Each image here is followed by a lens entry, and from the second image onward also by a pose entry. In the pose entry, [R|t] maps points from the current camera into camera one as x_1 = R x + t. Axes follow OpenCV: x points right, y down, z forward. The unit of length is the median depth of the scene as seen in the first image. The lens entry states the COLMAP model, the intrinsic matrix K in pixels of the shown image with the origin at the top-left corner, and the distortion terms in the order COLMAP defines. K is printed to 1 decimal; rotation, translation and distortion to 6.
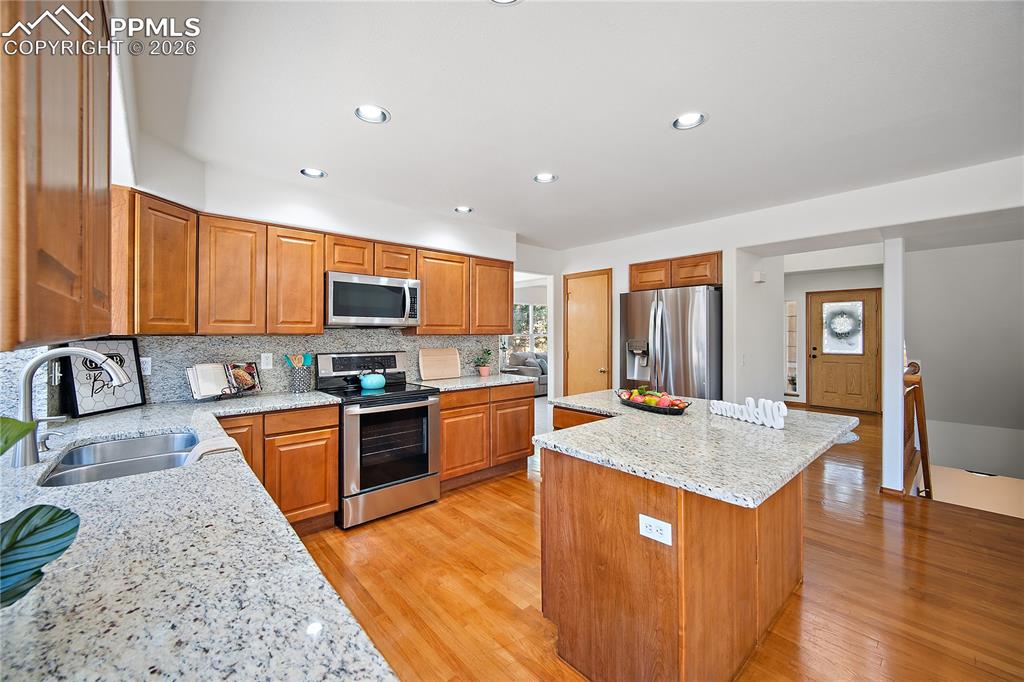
lens RADIAL K [[402.6, 0, 506.1], [0, 402.6, 333.8], [0, 0, 1]] dist [0.000565, -0.000569]
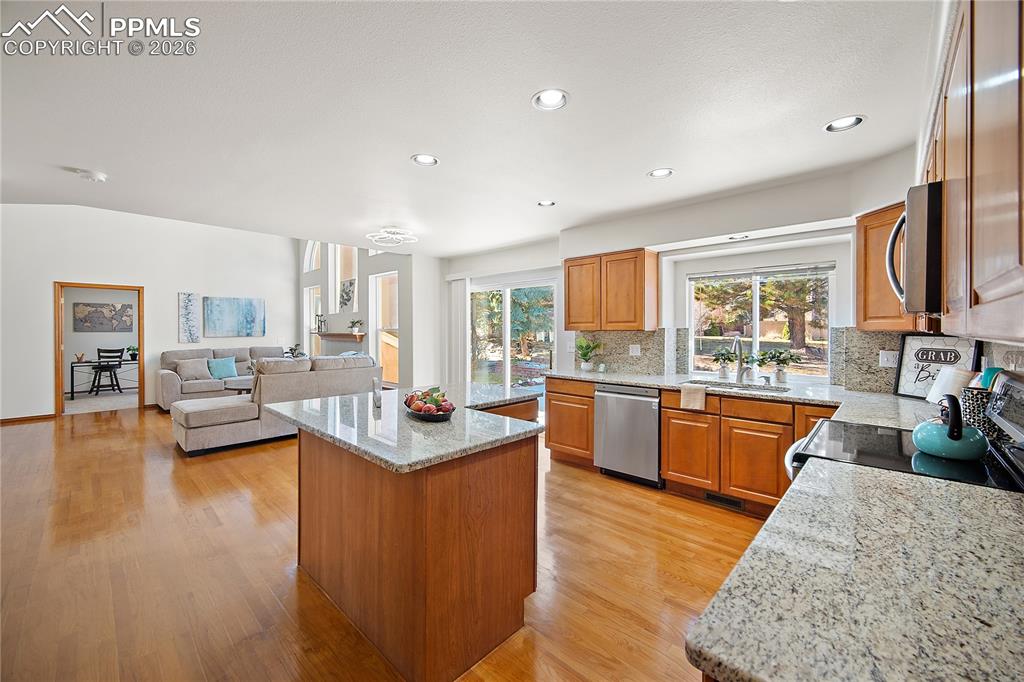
lens RADIAL K [[402.6, 0, 508.1], [0, 402.6, 332.1], [0, 0, 1]] dist [0.000565, -0.000569]
pose [[-0.995225, -0.001520, -0.097593, 0.145097], [-0.002293, 0.999967, 0.007810, -0.000655], [0.097578, 0.007997, -0.995196, 1.030026]]
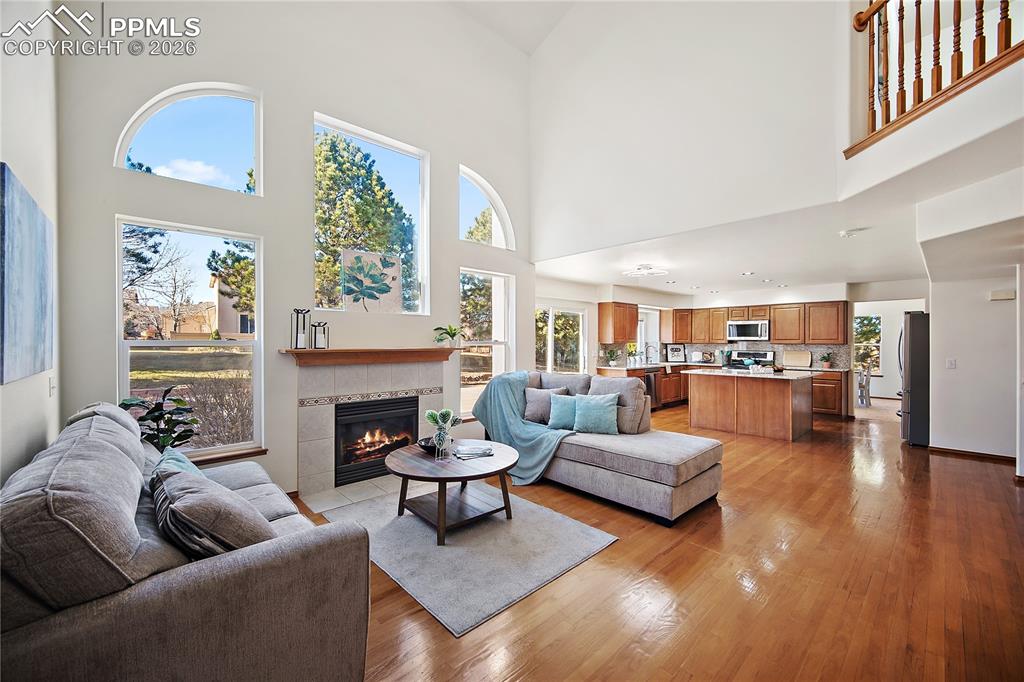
lens RADIAL K [[402.6, 0, 505.8], [0, 402.6, 340.2], [0, 0, 1]] dist [0.000565, -0.000569]
pose [[0.019552, -0.004248, -0.999800, 1.582547], [-0.006374, 0.999970, -0.004374, -0.000084], [0.999789, 0.006459, 0.019525, -0.416764]]
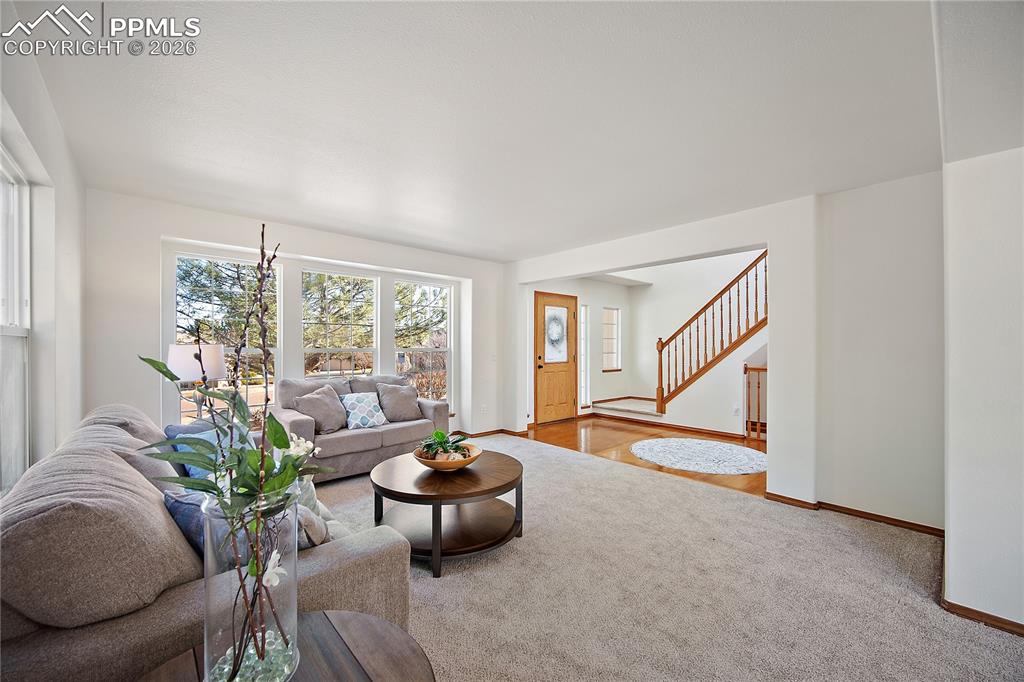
lens RADIAL K [[402.6, 0, 502.1], [0, 402.6, 348.0], [0, 0, 1]] dist [0.000565, -0.000569]
pose [[-0.018975, -0.003502, 0.999814, -0.145025], [-0.004729, 0.999983, 0.003412, 0.021549], [-0.999809, -0.004663, -0.018991, 1.774616]]
